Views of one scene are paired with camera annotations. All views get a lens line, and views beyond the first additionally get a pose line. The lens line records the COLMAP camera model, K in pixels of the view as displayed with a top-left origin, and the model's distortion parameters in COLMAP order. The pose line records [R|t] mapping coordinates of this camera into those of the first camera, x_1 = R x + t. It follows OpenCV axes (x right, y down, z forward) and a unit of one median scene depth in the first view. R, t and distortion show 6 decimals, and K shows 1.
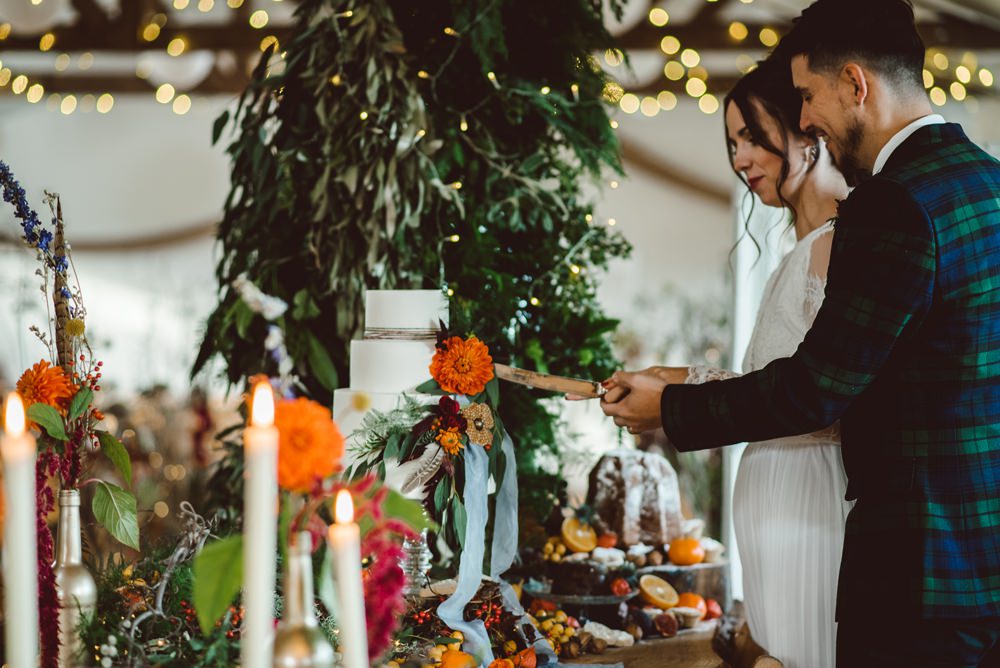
lens RADIAL K [[2435.9, 0, 500.0], [0, 2435.9, 334.0], [0, 0, 1]] dist [0.032728, 0.540113]
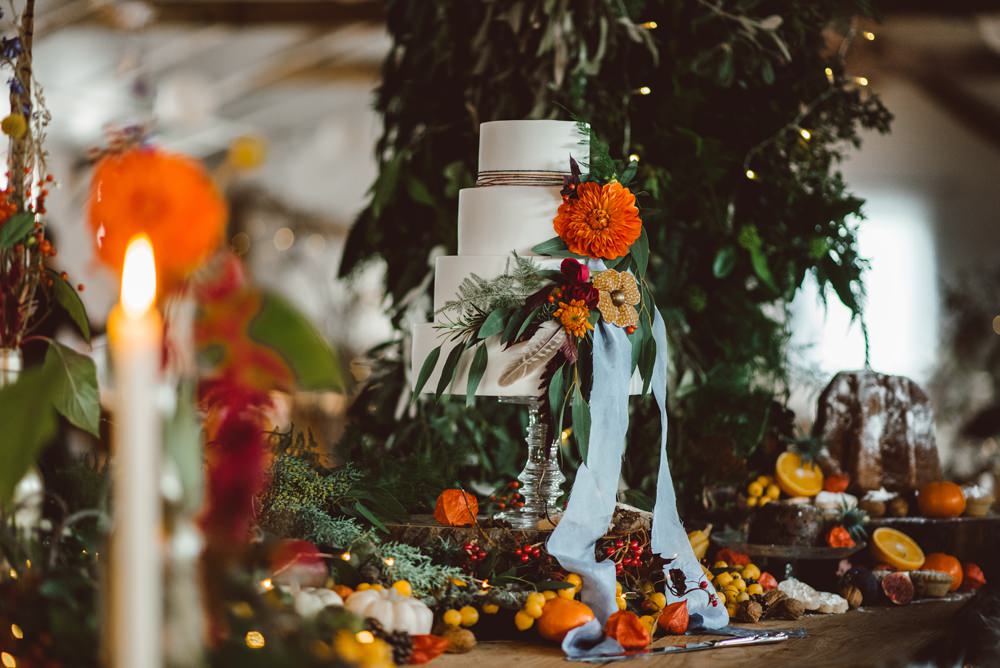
lens RADIAL K [[2435.9, 0, 500.0], [0, 2435.9, 334.0], [0, 0, 1]] dist [0.032728, 0.540113]
pose [[0.984281, 0.011224, -0.176252, 0.075615], [-0.014154, 0.999782, -0.015374, 0.052167], [0.176041, 0.017627, 0.984225, 0.231761]]
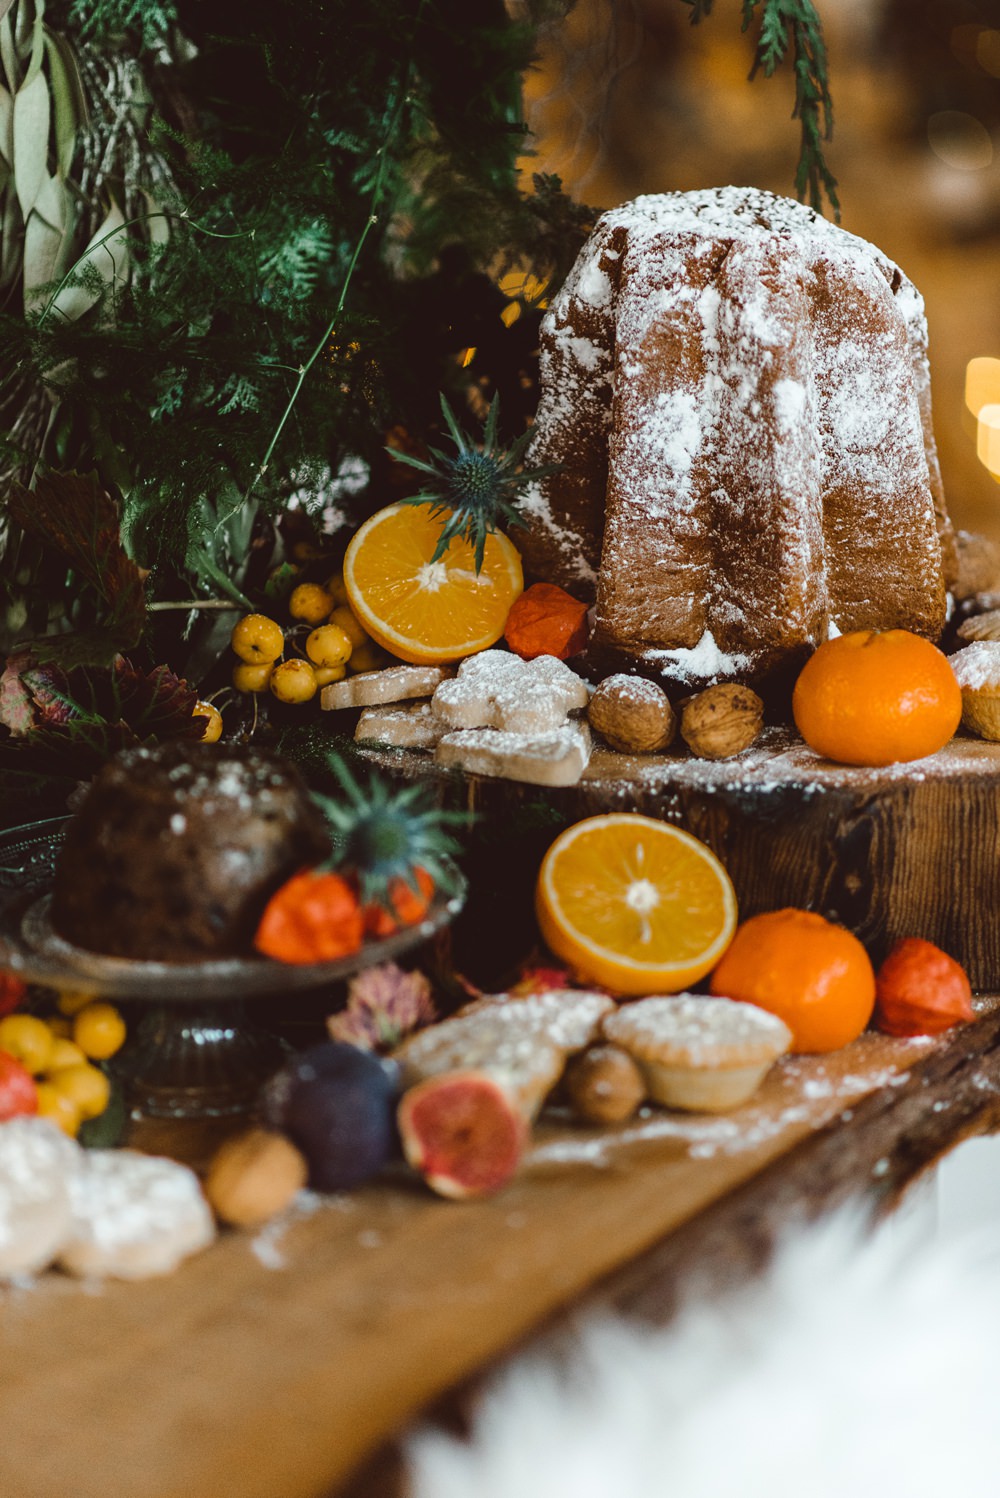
lens RADIAL K [[3649.0, 0, 500.0], [0, 3649.0, 749.0], [0, 0, 1]] dist [0.032728, 0.540113]
pose [[0.903200, 0.096935, -0.418130, 0.185375], [0.012440, 0.967843, 0.251247, 0.012139], [0.429039, -0.232128, 0.872950, 0.712372]]
